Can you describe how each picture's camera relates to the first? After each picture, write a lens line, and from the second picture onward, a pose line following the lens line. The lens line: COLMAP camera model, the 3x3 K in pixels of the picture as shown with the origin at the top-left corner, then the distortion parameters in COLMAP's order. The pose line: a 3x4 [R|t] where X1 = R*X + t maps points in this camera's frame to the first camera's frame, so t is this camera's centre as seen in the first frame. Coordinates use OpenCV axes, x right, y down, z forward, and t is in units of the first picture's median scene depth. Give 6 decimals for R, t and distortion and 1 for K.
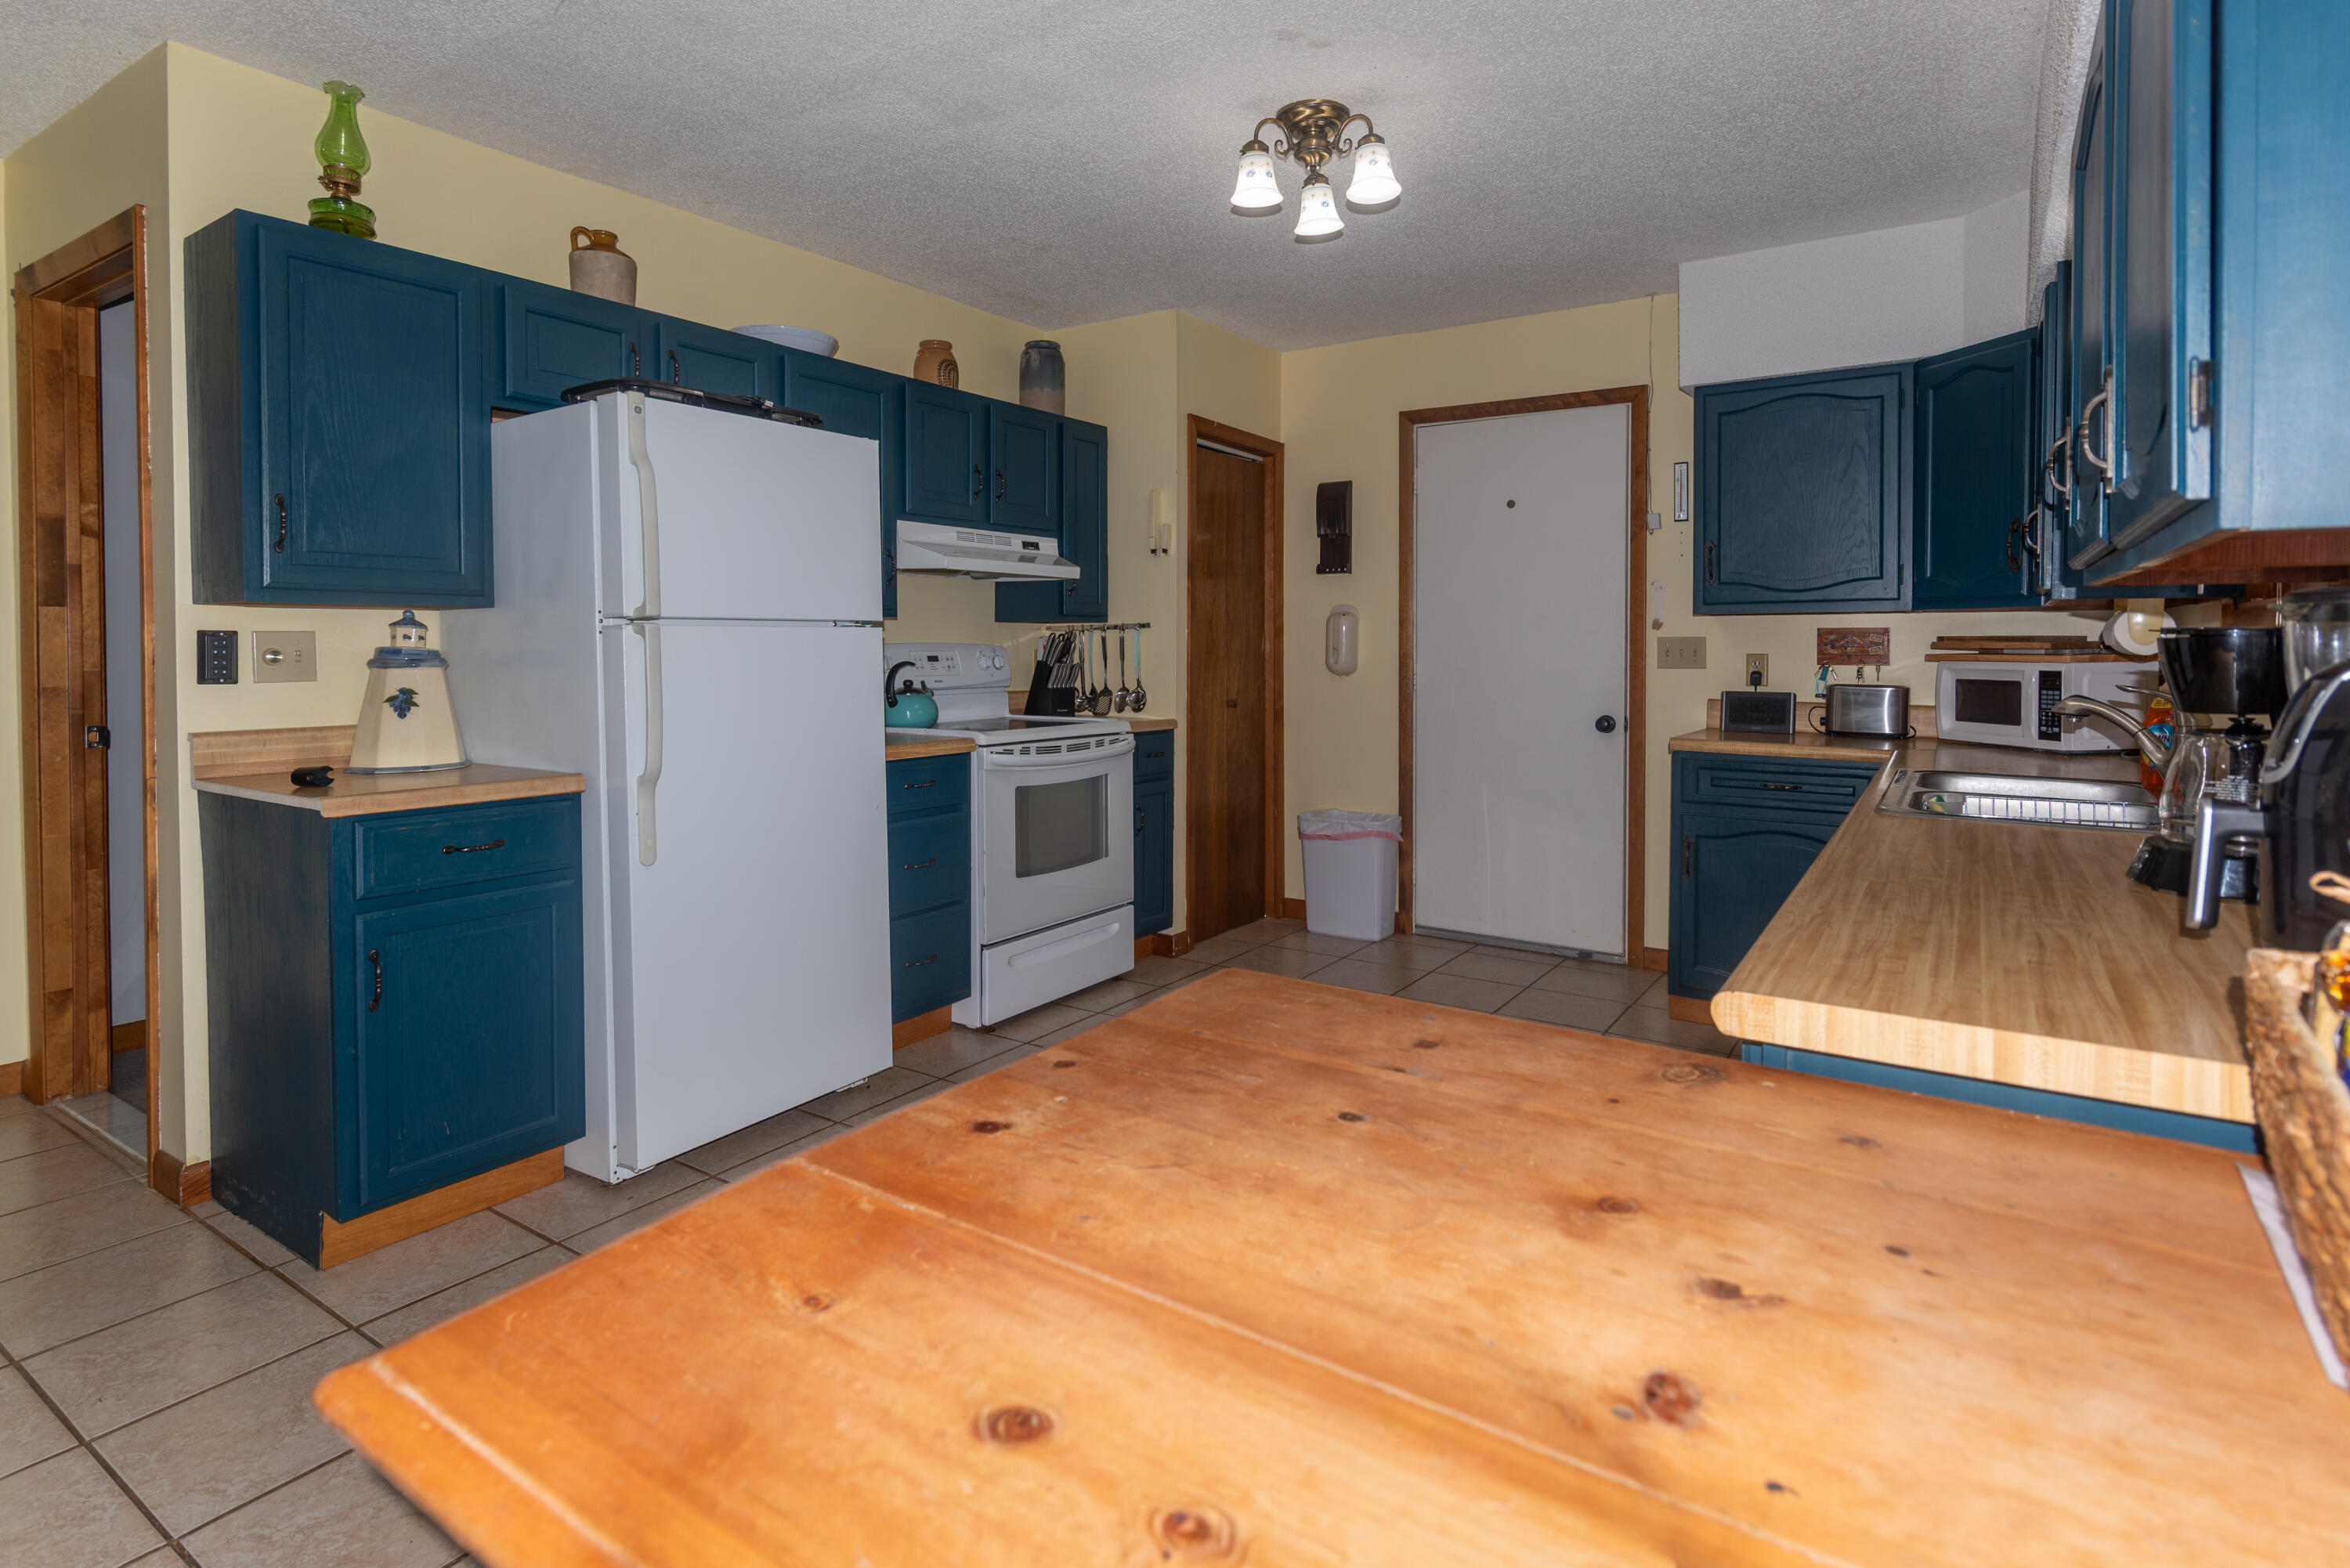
lens RADIAL K [[1168.2, 0, 1139.9], [0, 1168.2, 669.8], [0, 0, 1]] dist [-0.000696, -0.000199]
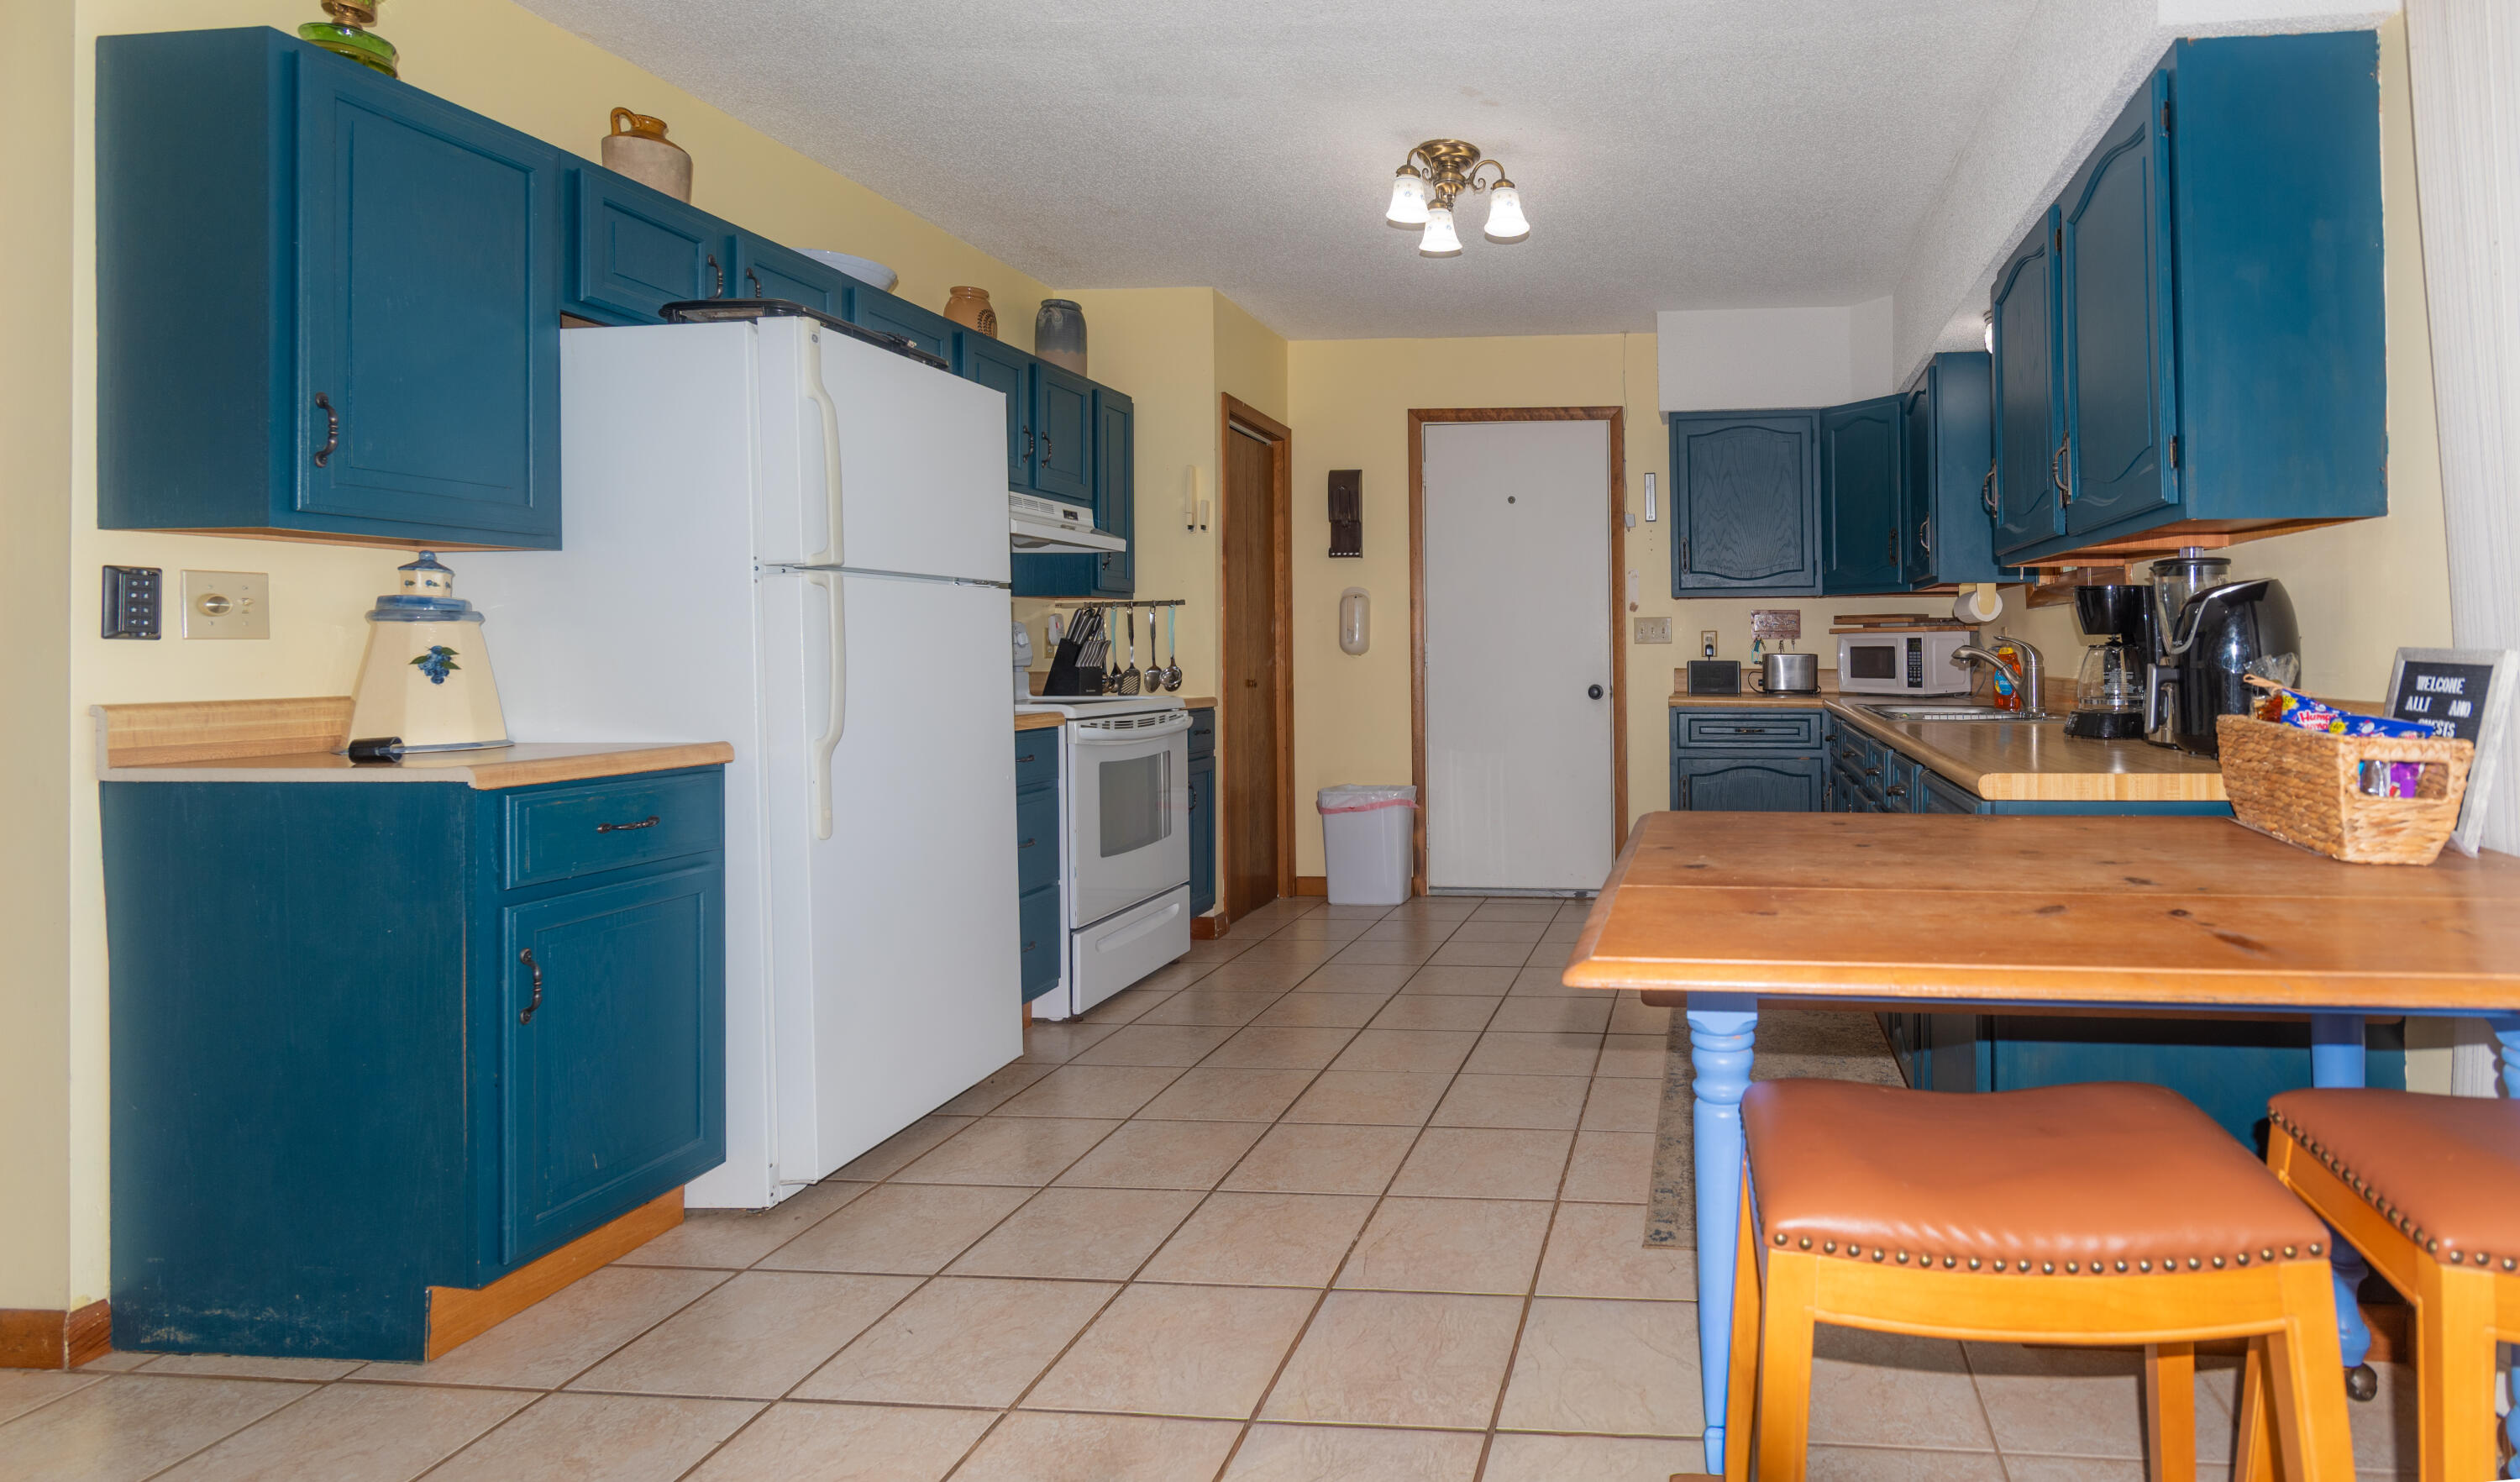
lens RADIAL K [[1230.2, 0, 1598.3], [0, 1230.2, 627.2], [0, 0, 1]] dist [-0.001198, -0.001425]
pose [[0.869731, 0.004357, 0.493506, -0.229262], [0.015470, 0.999229, -0.036086, 0.029233], [-0.493283, 0.039020, 0.868993, -0.078962]]
